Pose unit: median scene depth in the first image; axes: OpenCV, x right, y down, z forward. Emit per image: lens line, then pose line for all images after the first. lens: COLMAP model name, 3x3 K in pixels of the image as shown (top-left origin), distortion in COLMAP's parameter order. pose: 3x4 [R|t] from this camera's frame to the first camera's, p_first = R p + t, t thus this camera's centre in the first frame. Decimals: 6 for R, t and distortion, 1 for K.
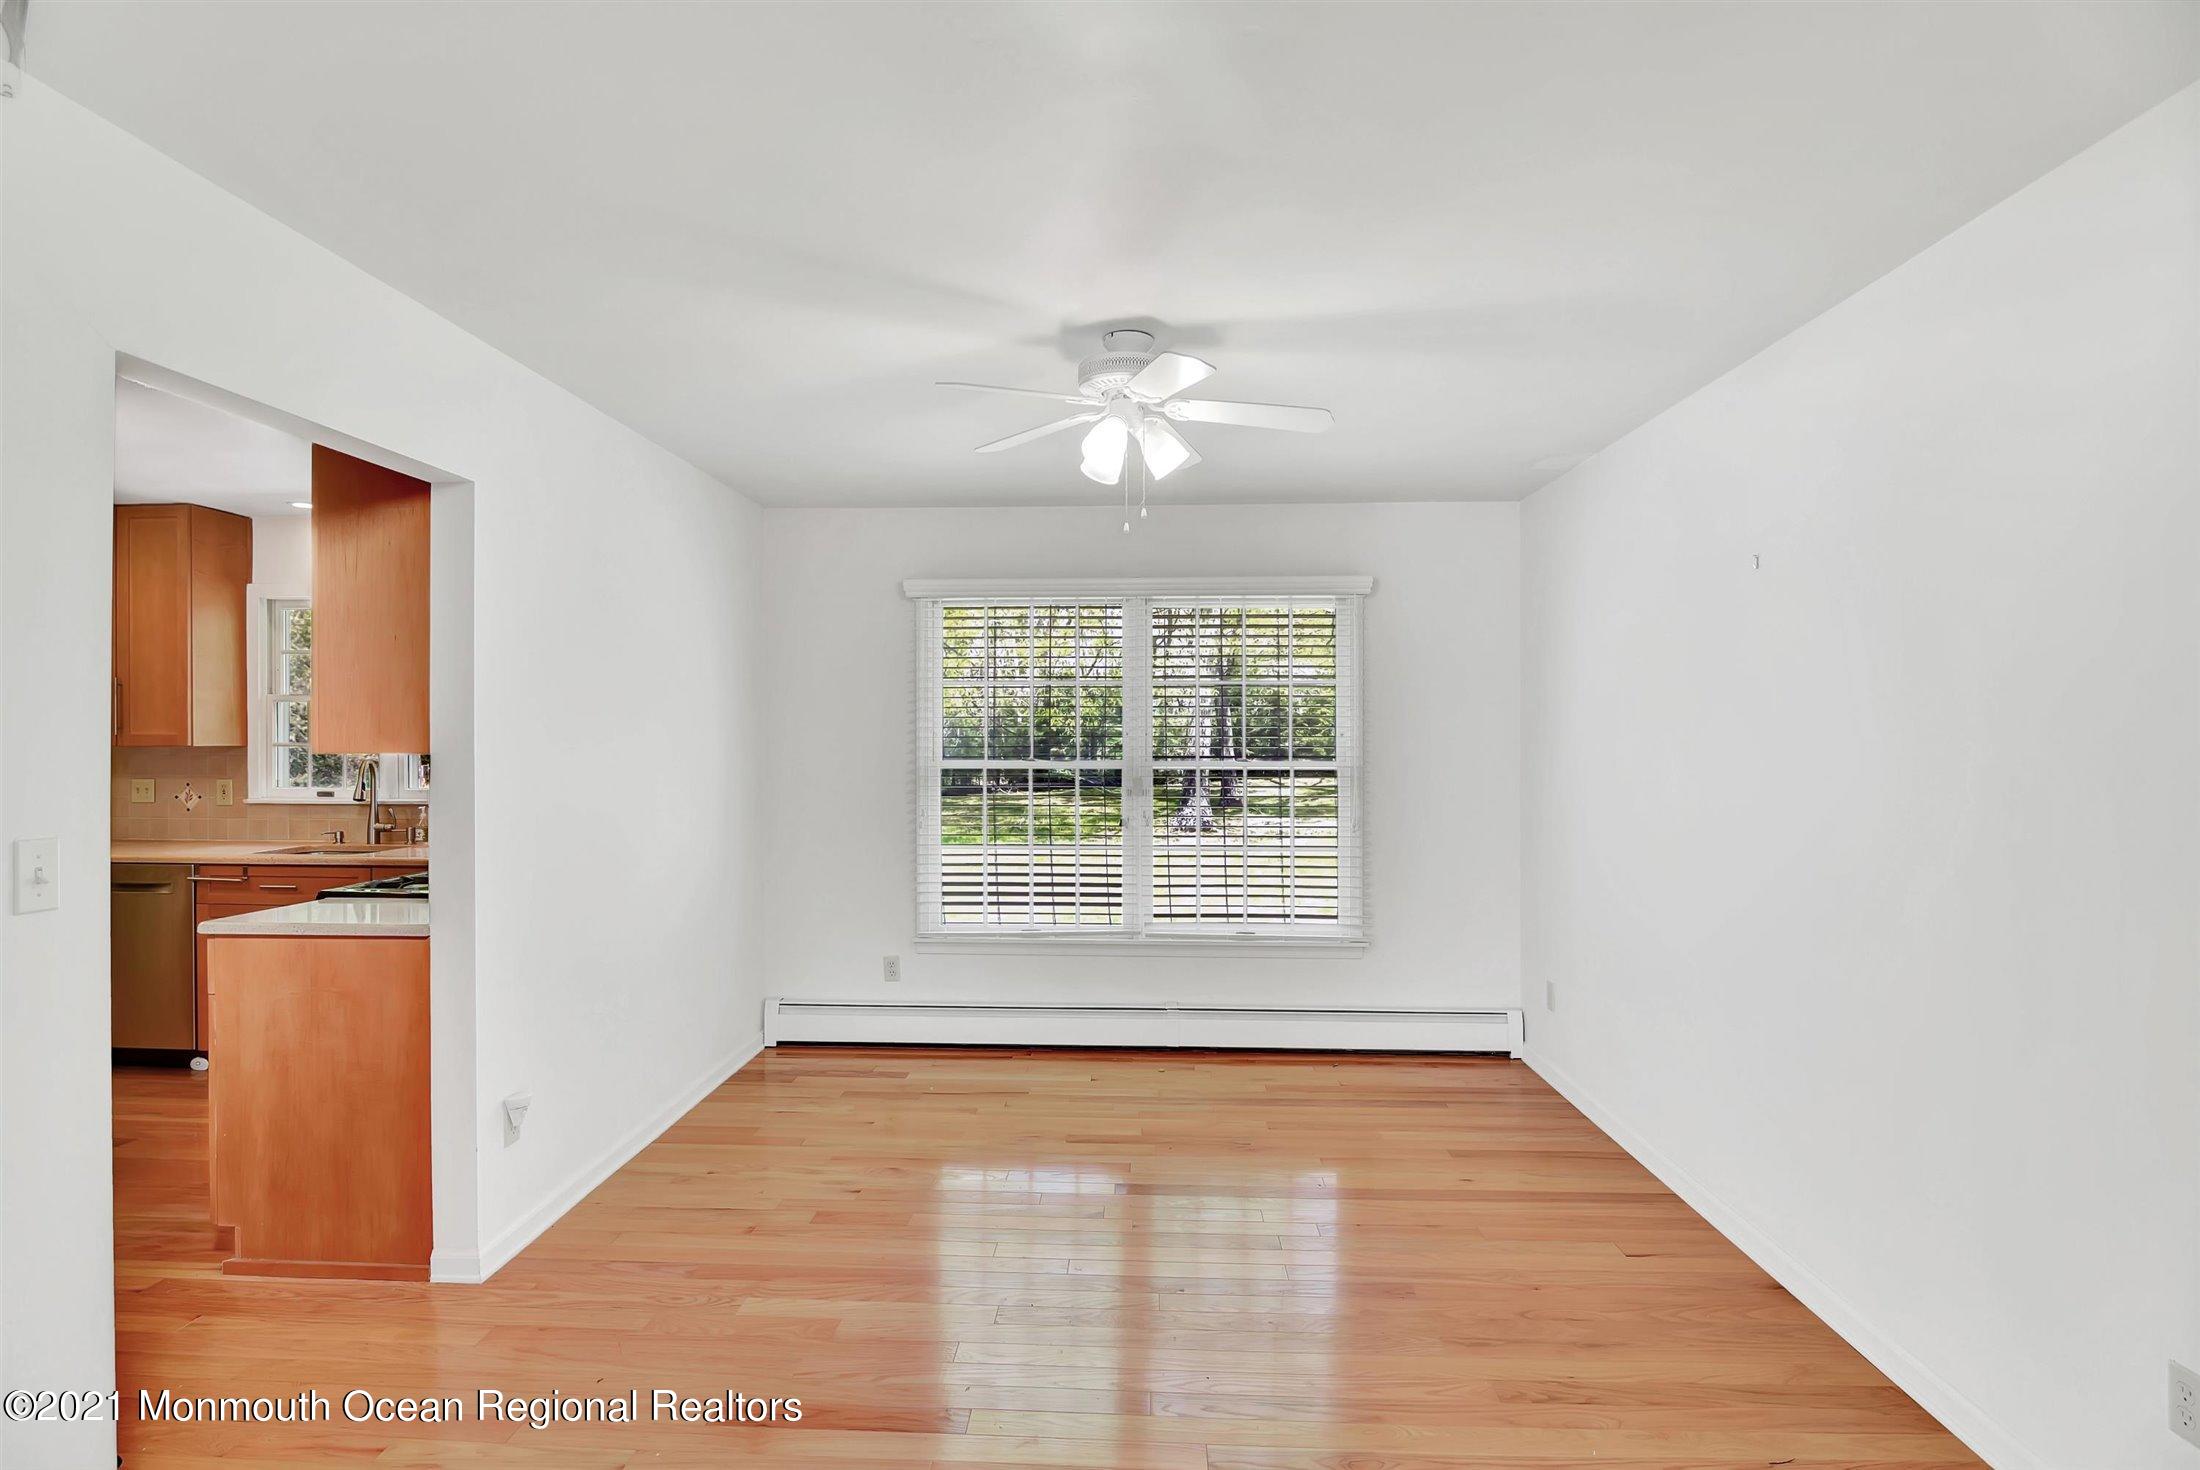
lens RADIAL K [[1078.2, 0, 1100.0], [0, 1078.2, 735.0], [0, 0, 1]] dist [-0.017910, -0.000843]
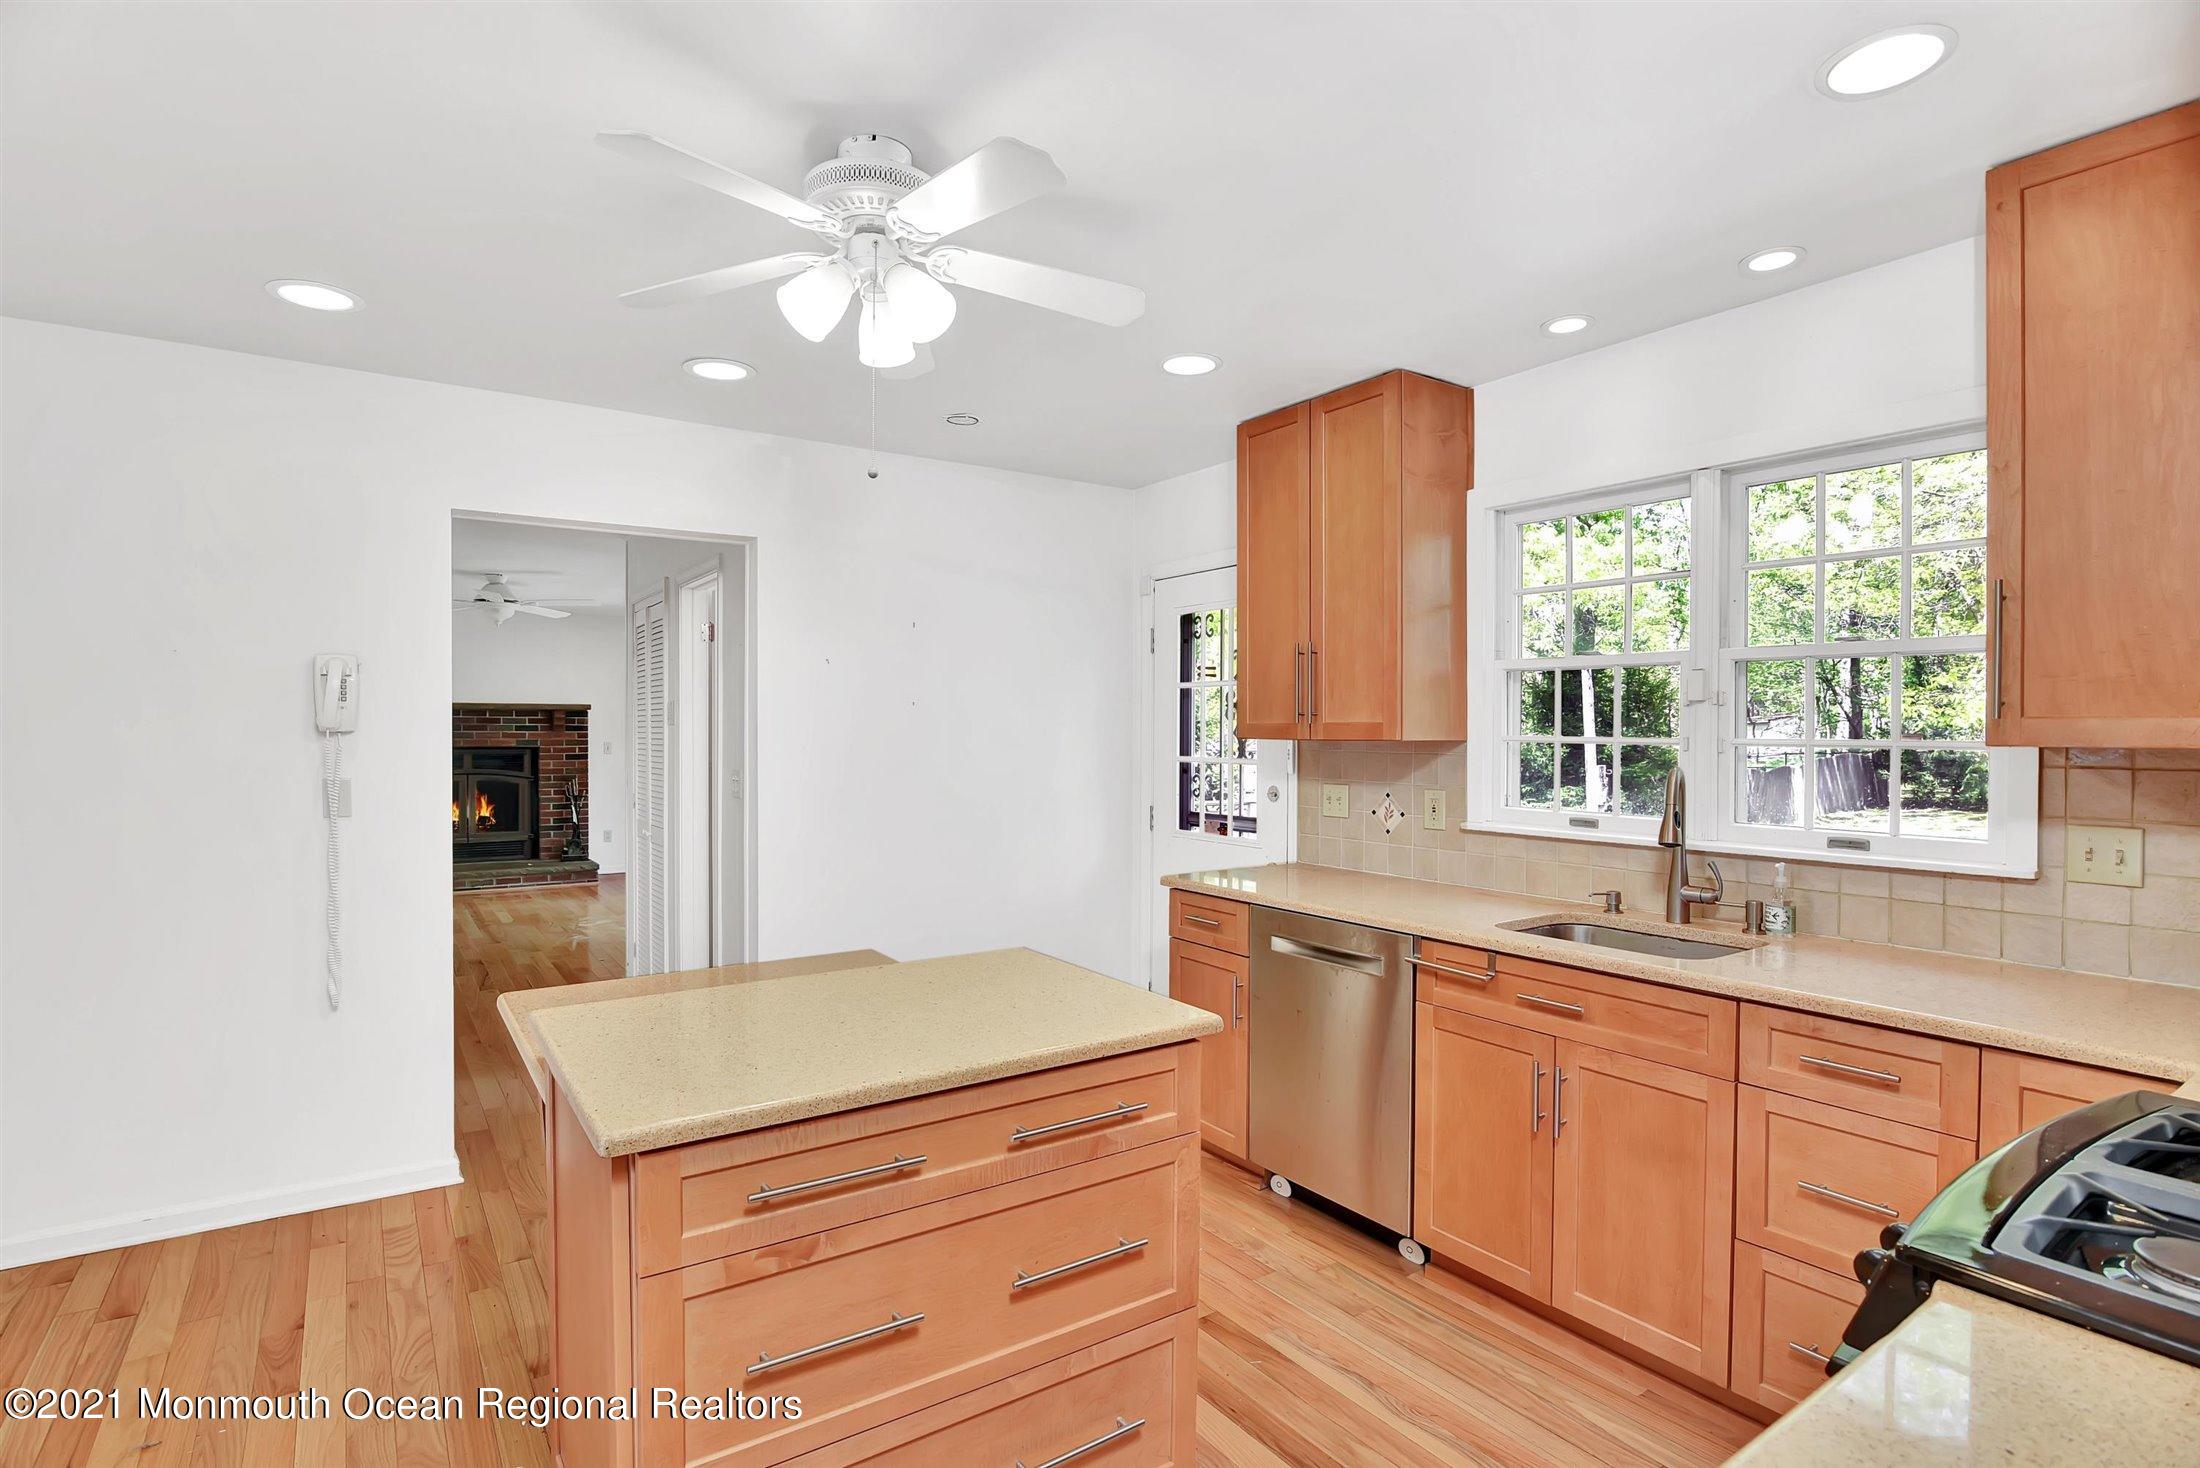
lens RADIAL K [[1086.2, 0, 1092.0], [0, 1086.2, 737.9], [0, 0, 1]] dist [-0.017707, -0.000409]
pose [[0.600043, 0.008795, -0.799920, -0.415852], [-0.007837, 0.999956, 0.005115, 0.007269], [0.799930, 0.003200, 0.600085, 0.429495]]
